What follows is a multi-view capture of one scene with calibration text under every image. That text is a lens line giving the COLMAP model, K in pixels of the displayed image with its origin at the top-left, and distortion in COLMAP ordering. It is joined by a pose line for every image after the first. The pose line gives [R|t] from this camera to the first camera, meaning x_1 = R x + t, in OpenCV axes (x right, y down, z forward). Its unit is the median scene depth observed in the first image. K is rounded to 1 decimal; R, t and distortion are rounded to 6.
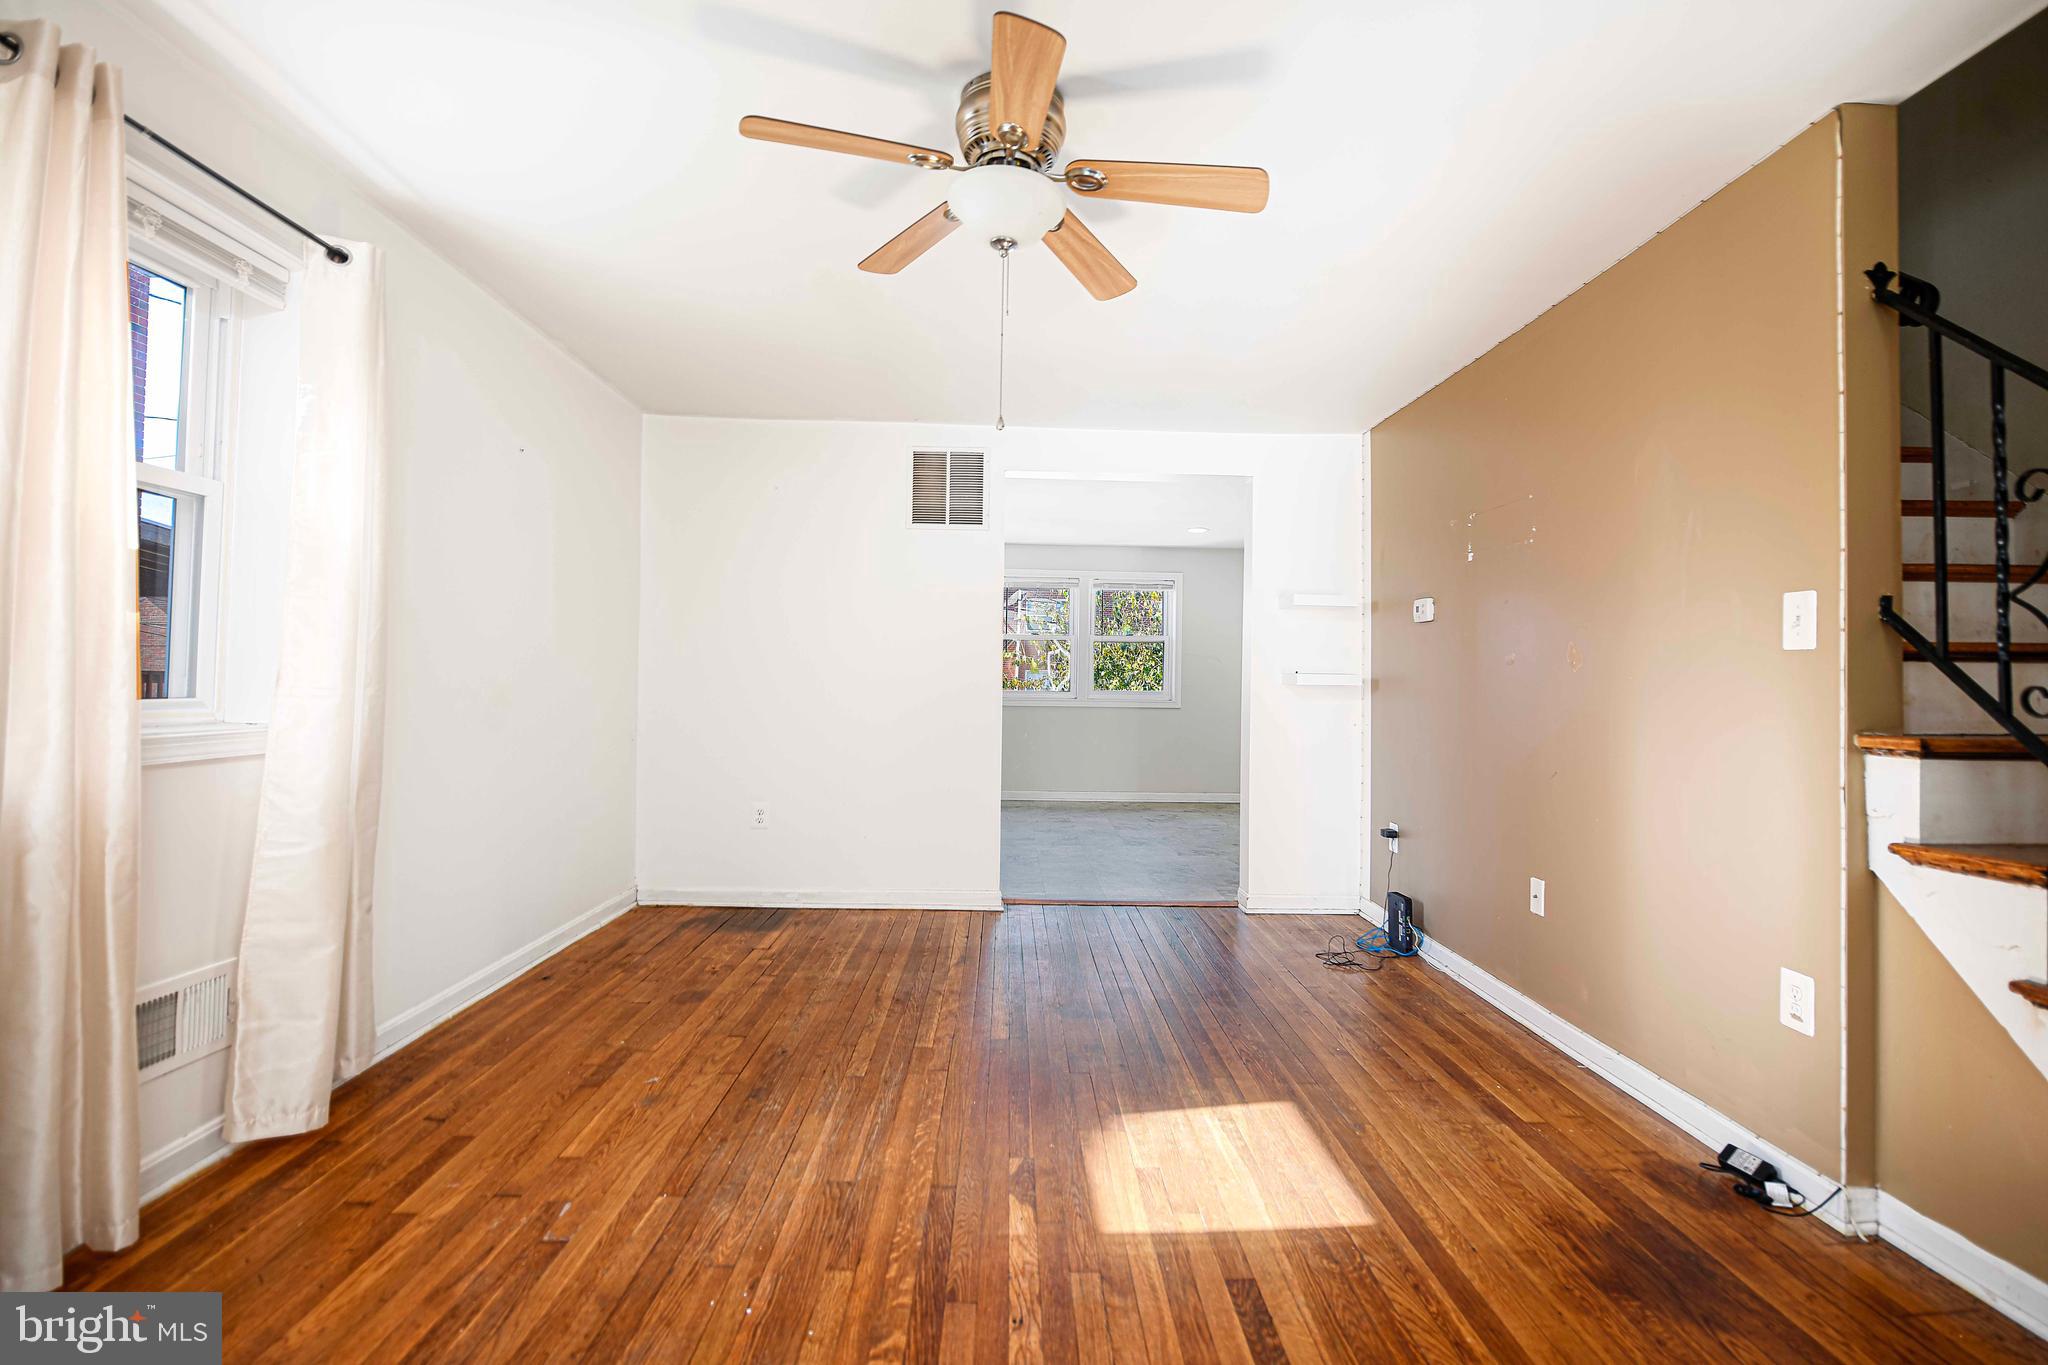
lens RADIAL K [[940.9, 0, 1022.1], [0, 940.9, 672.3], [0, 0, 1]] dist [-0.010704, -0.002253]
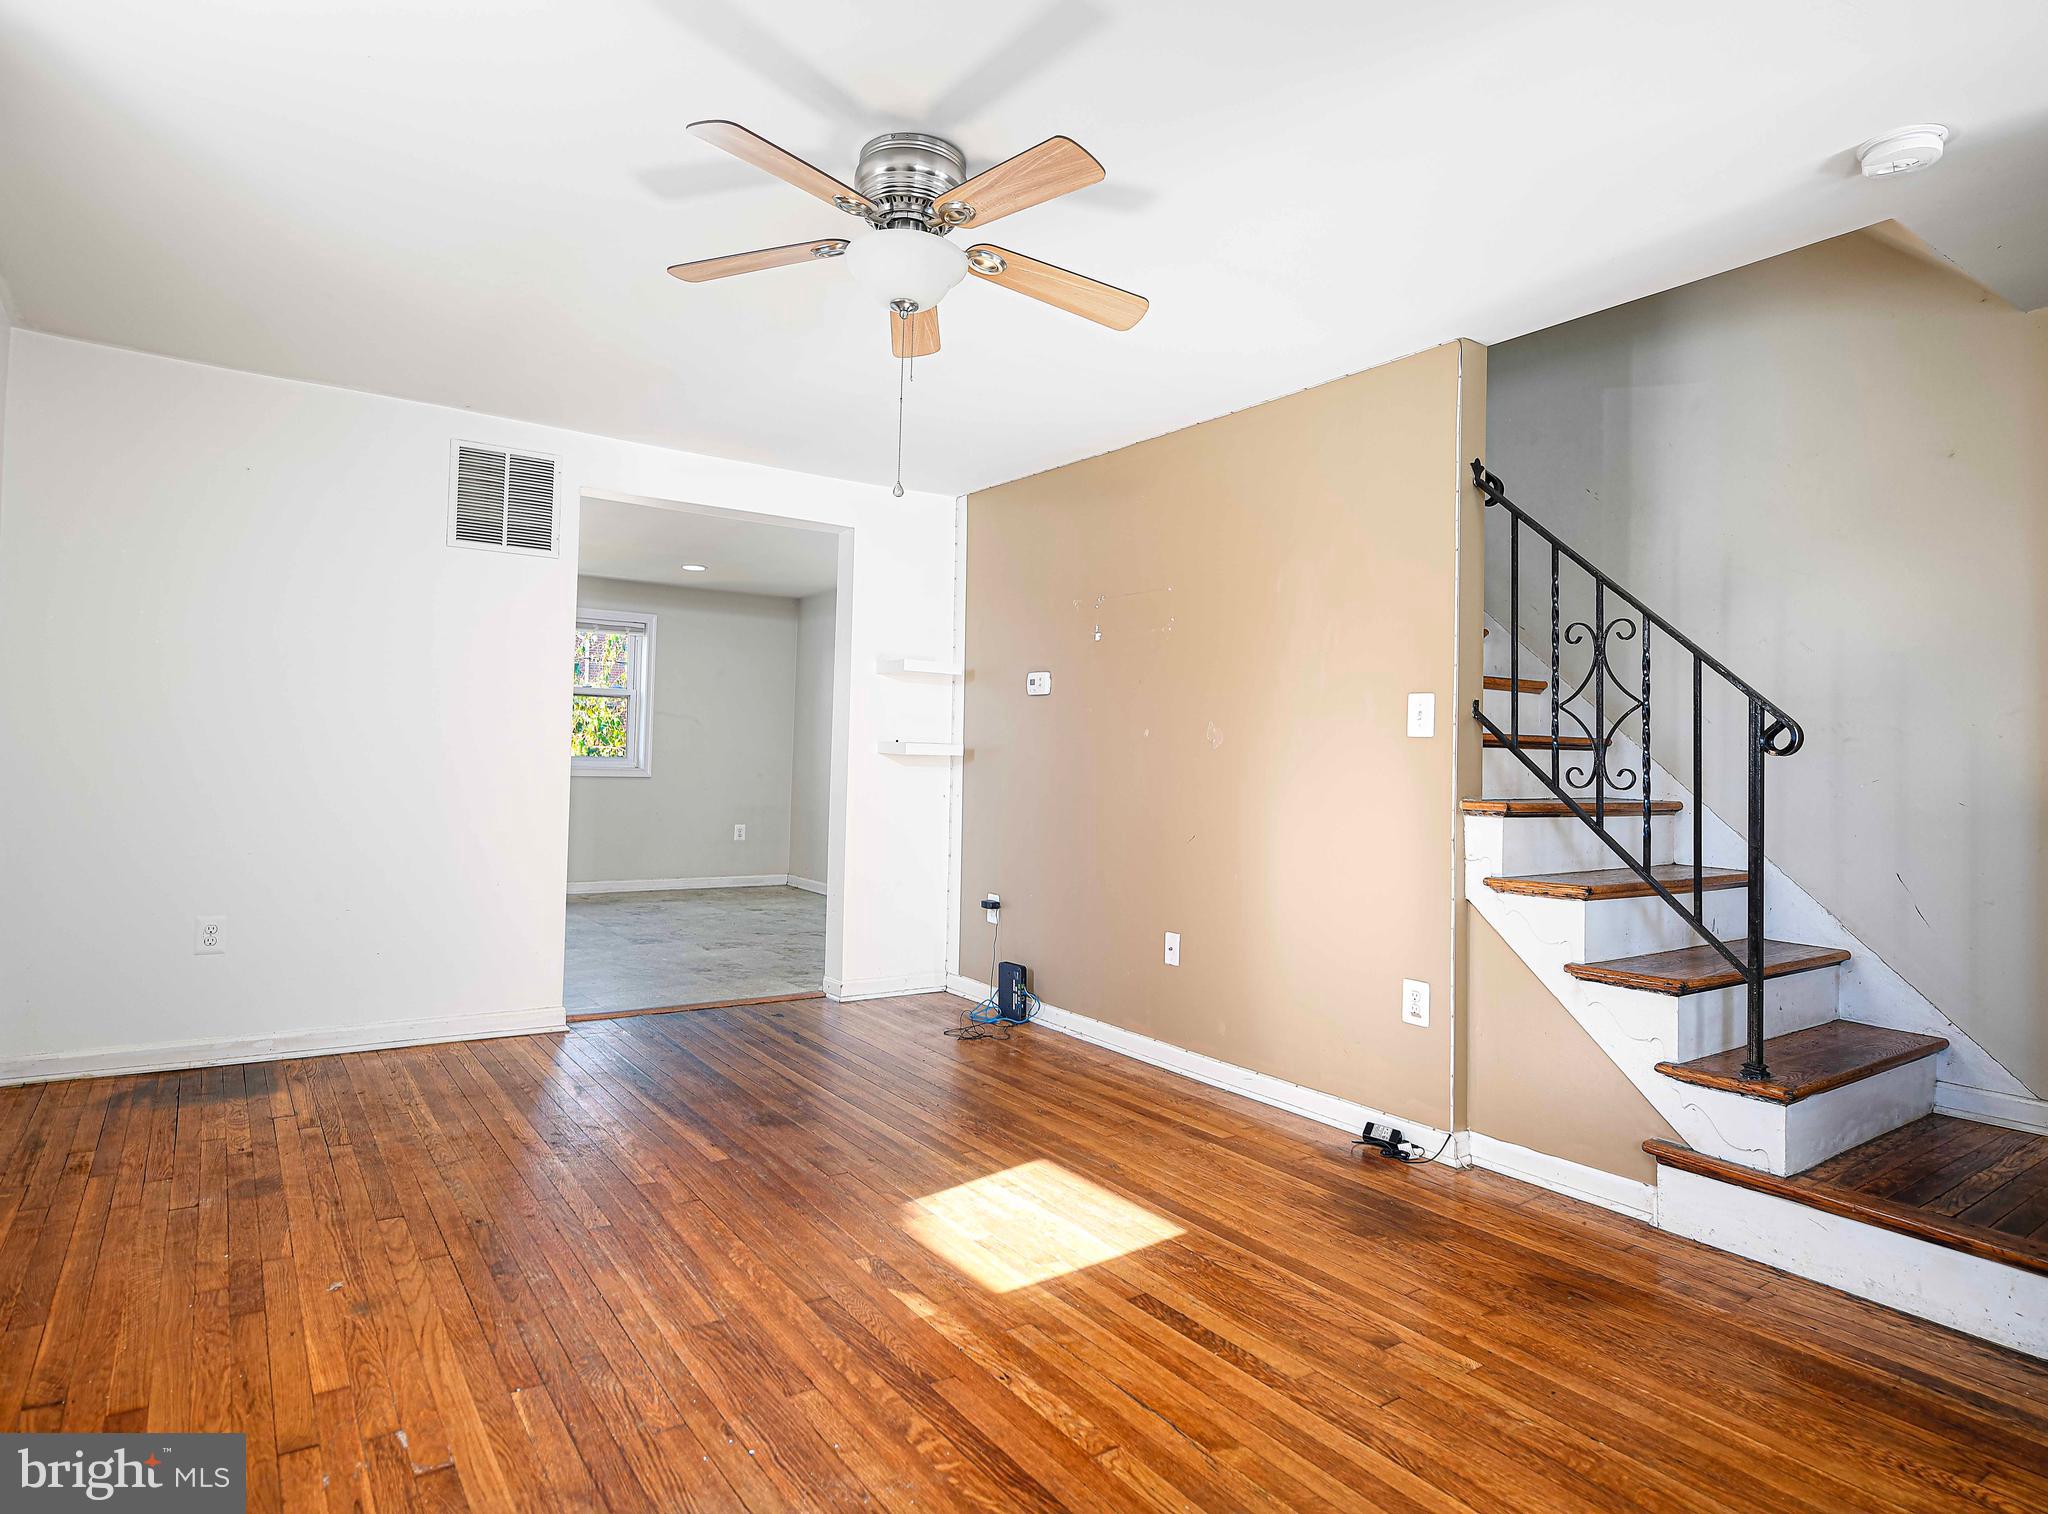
lens RADIAL K [[1153.8, 0, 965.3], [0, 1153.8, 727.1], [0, 0, 1]] dist [-0.003180, -0.004068]
pose [[0.845482, 0.021655, 0.533565, -0.587176], [-0.019610, 0.999763, -0.009503, -0.009441], [-0.533644, -0.002428, 0.845705, -0.041702]]
